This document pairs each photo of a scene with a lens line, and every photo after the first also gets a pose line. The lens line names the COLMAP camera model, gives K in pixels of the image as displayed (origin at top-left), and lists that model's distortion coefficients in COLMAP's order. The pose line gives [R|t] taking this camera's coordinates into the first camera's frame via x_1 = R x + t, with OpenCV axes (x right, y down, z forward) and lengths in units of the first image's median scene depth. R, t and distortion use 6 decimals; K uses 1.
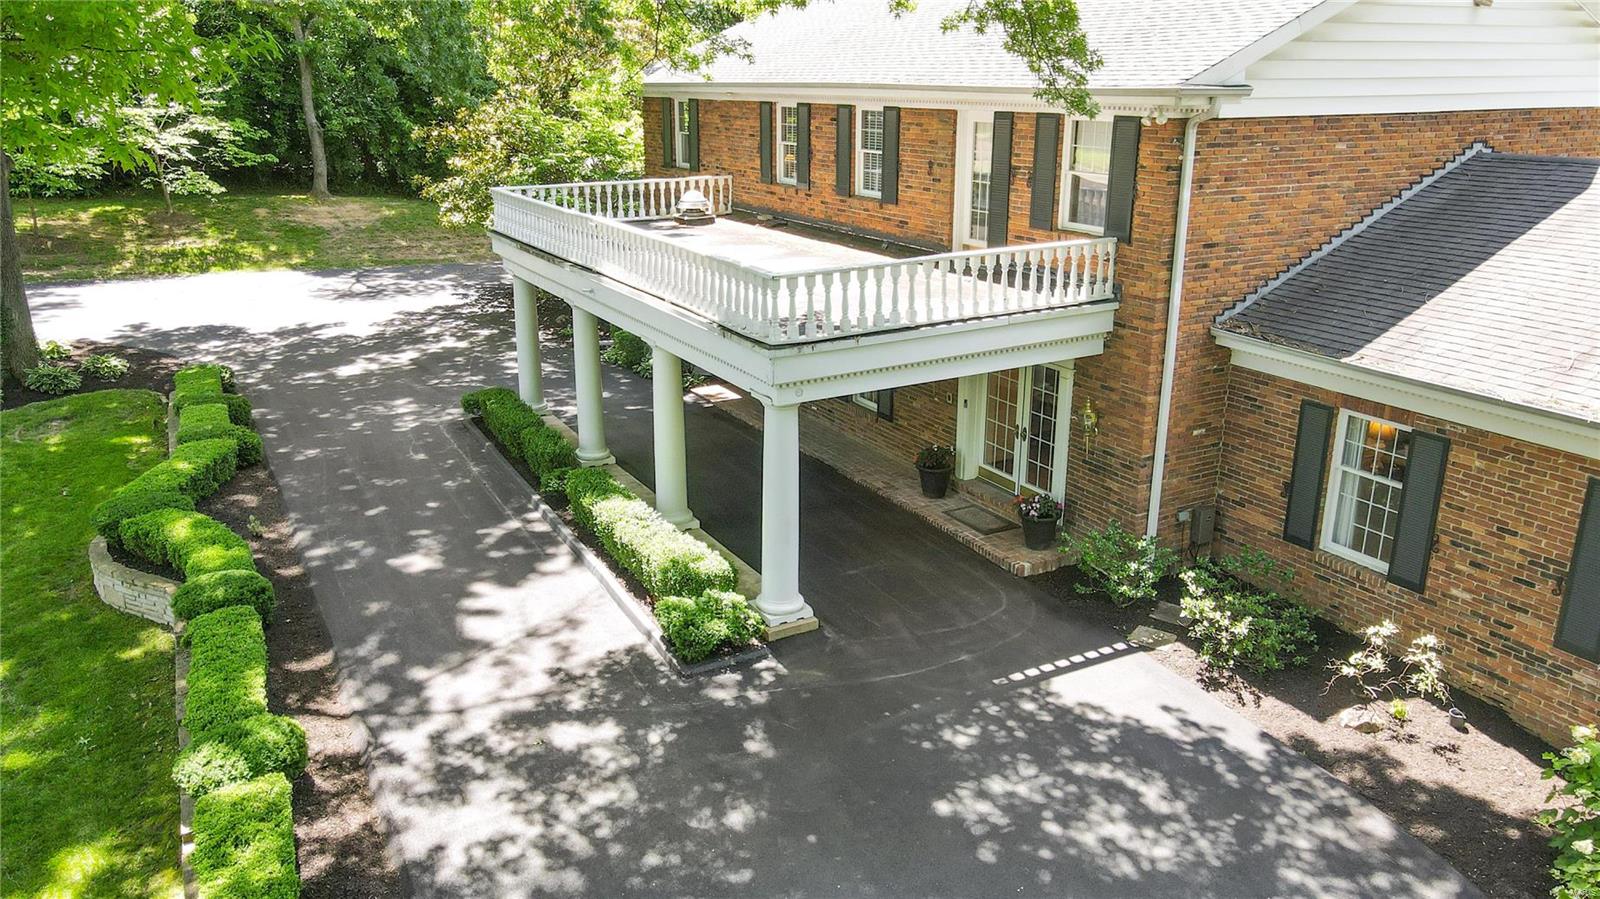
lens RADIAL K [[1194.0, 0, 803.7], [0, 1194.0, 447.0], [0, 0, 1]] dist [0.012249, 0.026272]
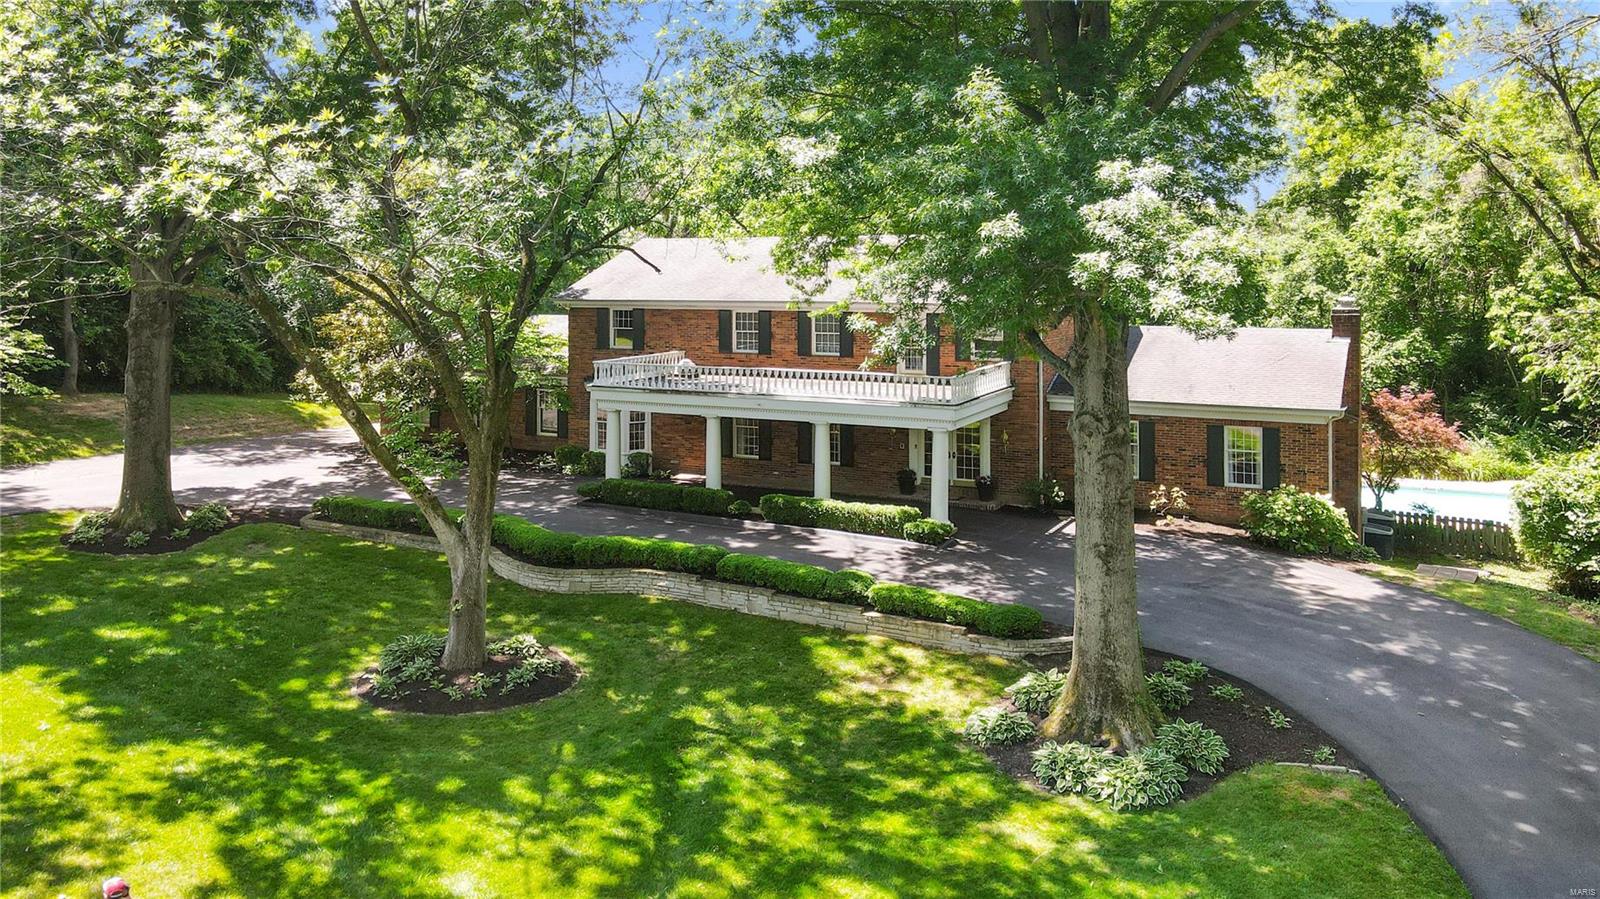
lens RADIAL K [[1194.0, 0, 799.0], [0, 1194.0, 448.8], [0, 0, 1]] dist [0.012249, 0.026272]
pose [[0.835725, -0.078135, 0.543560, -1.391668], [0.165304, 0.979710, -0.113325, 0.200910], [-0.523677, 0.184561, 0.831685, -0.686418]]
